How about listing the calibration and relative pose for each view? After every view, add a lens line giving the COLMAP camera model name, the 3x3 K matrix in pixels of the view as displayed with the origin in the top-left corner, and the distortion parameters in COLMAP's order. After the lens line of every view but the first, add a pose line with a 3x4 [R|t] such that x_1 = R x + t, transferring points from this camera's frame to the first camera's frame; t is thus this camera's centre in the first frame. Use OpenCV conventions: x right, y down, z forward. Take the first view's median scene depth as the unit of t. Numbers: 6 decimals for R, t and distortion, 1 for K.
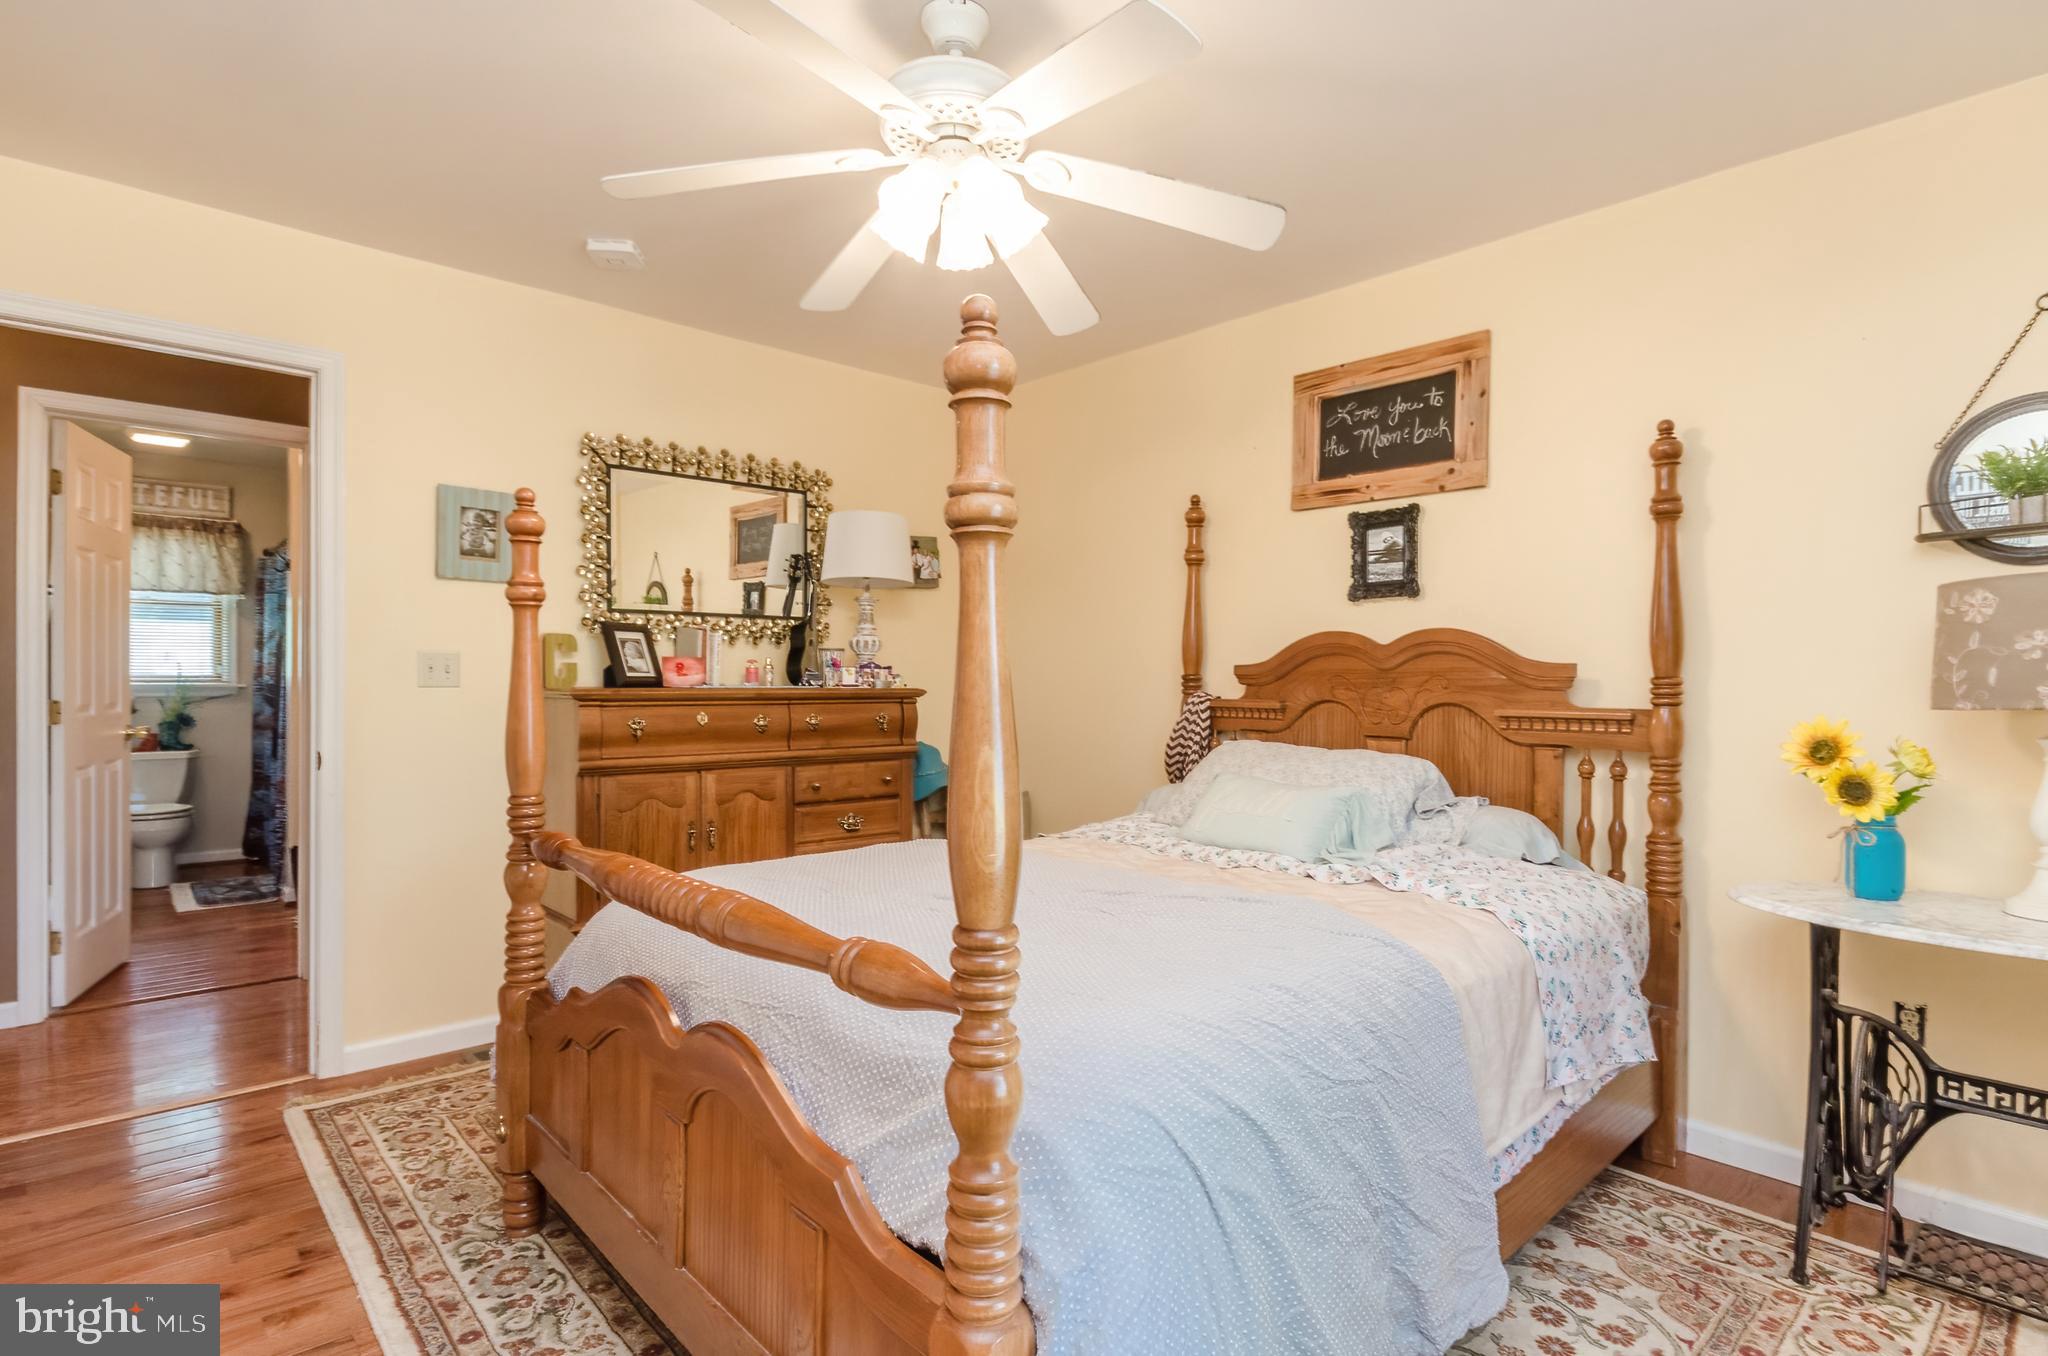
lens RADIAL K [[1030.3, 0, 1027.4], [0, 1030.3, 681.8], [0, 0, 1]] dist [-0.000414, -0.000106]
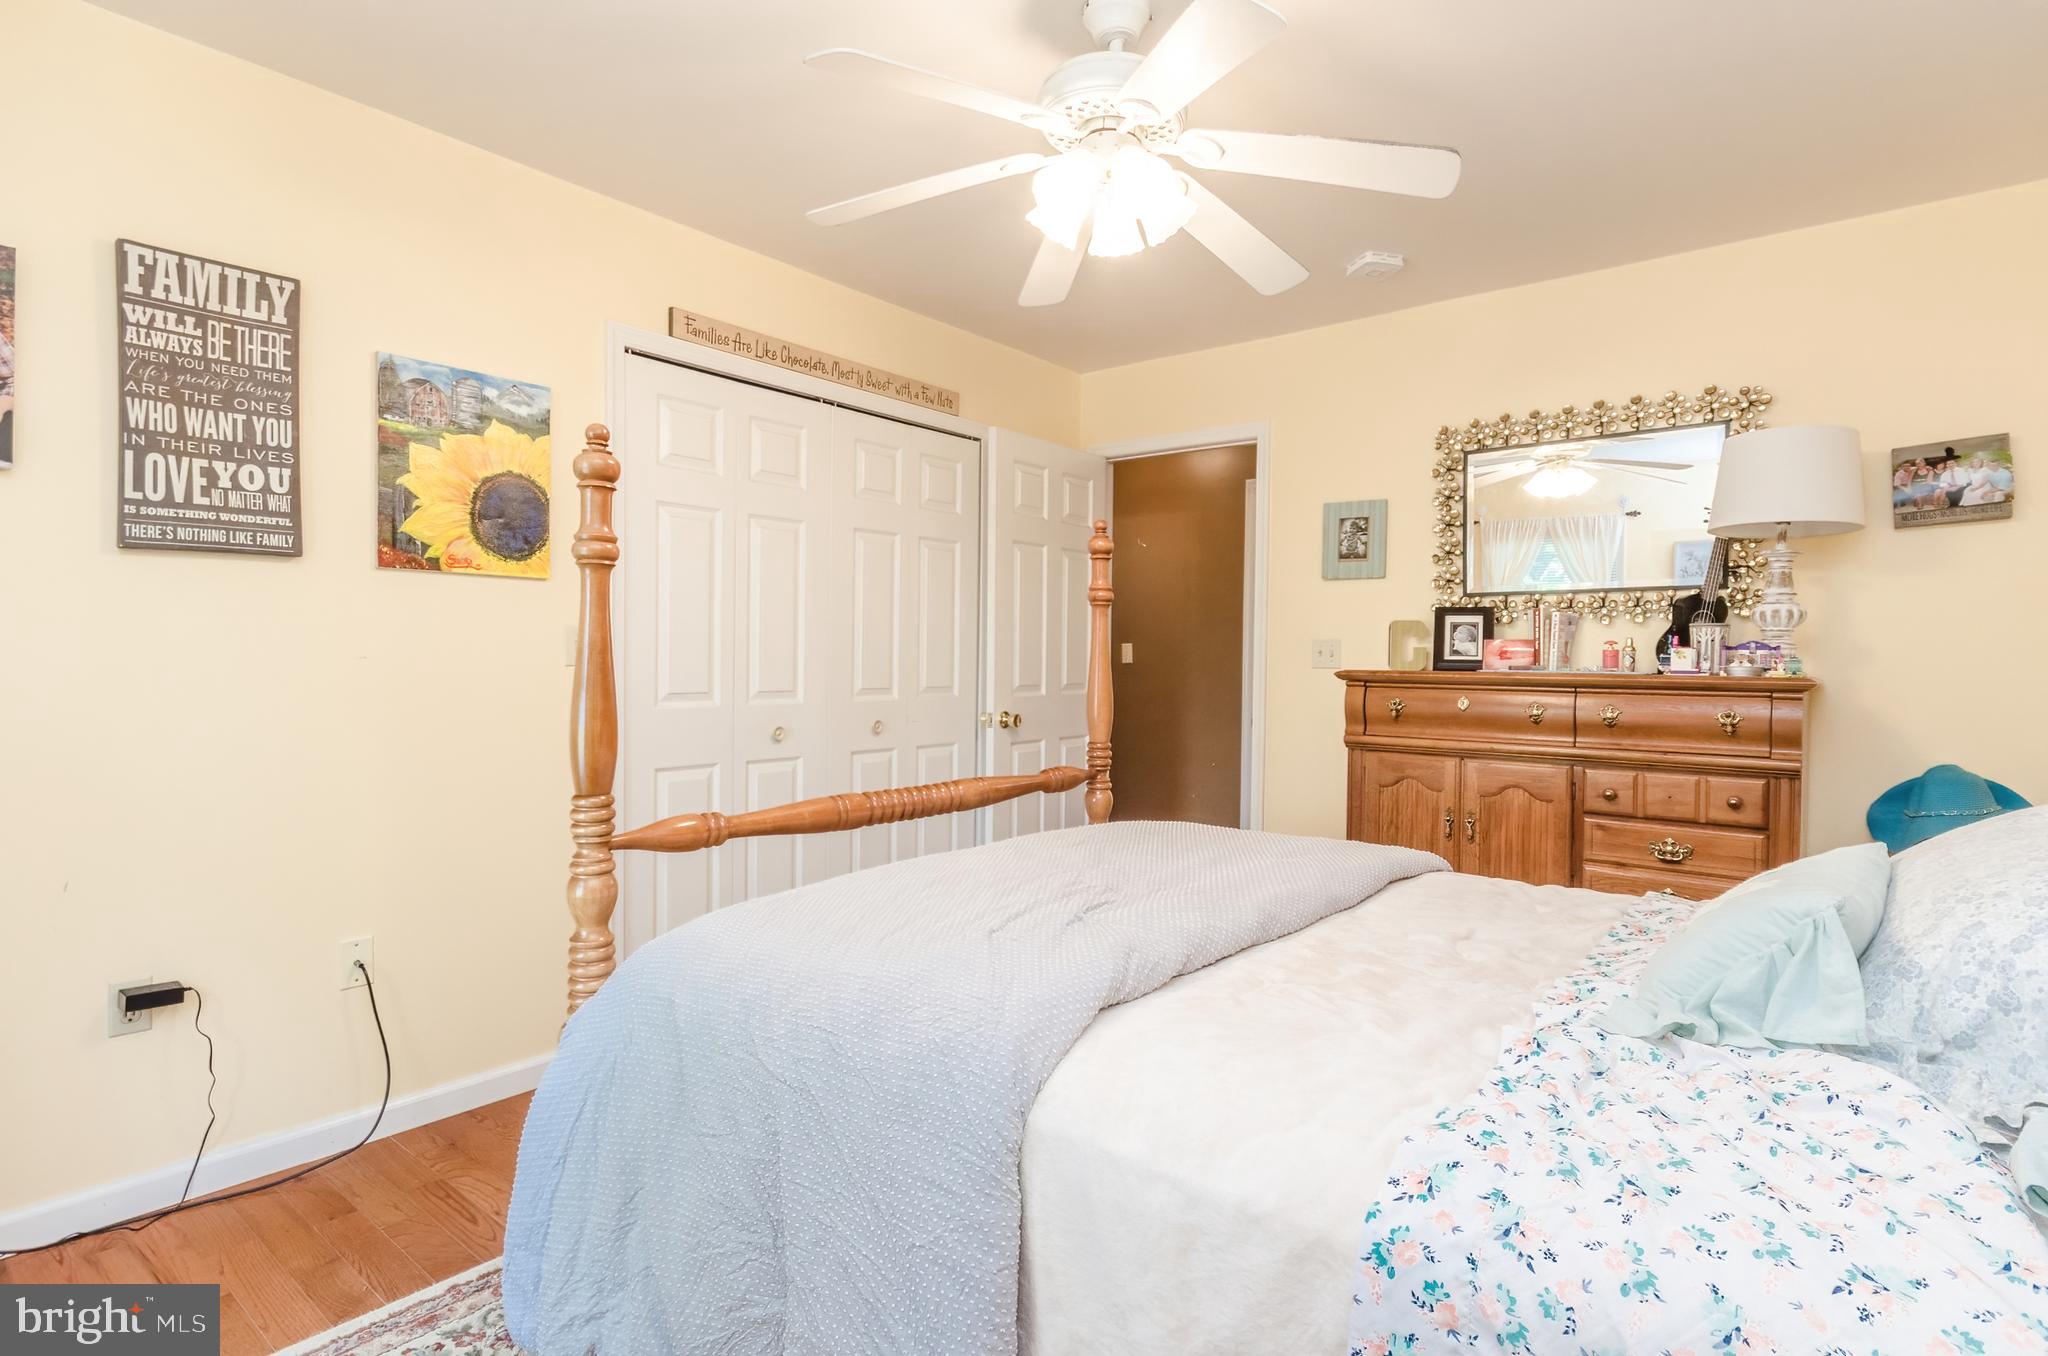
lens RADIAL K [[1030.3, 0, 1027.9], [0, 1030.3, 671.1], [0, 0, 1]] dist [-0.000414, -0.000106]
pose [[0.154614, 0.004369, -0.987965, 0.550415], [-0.014488, 0.999893, 0.002154, 0.009291], [0.987869, 0.013981, 0.154660, 0.437271]]
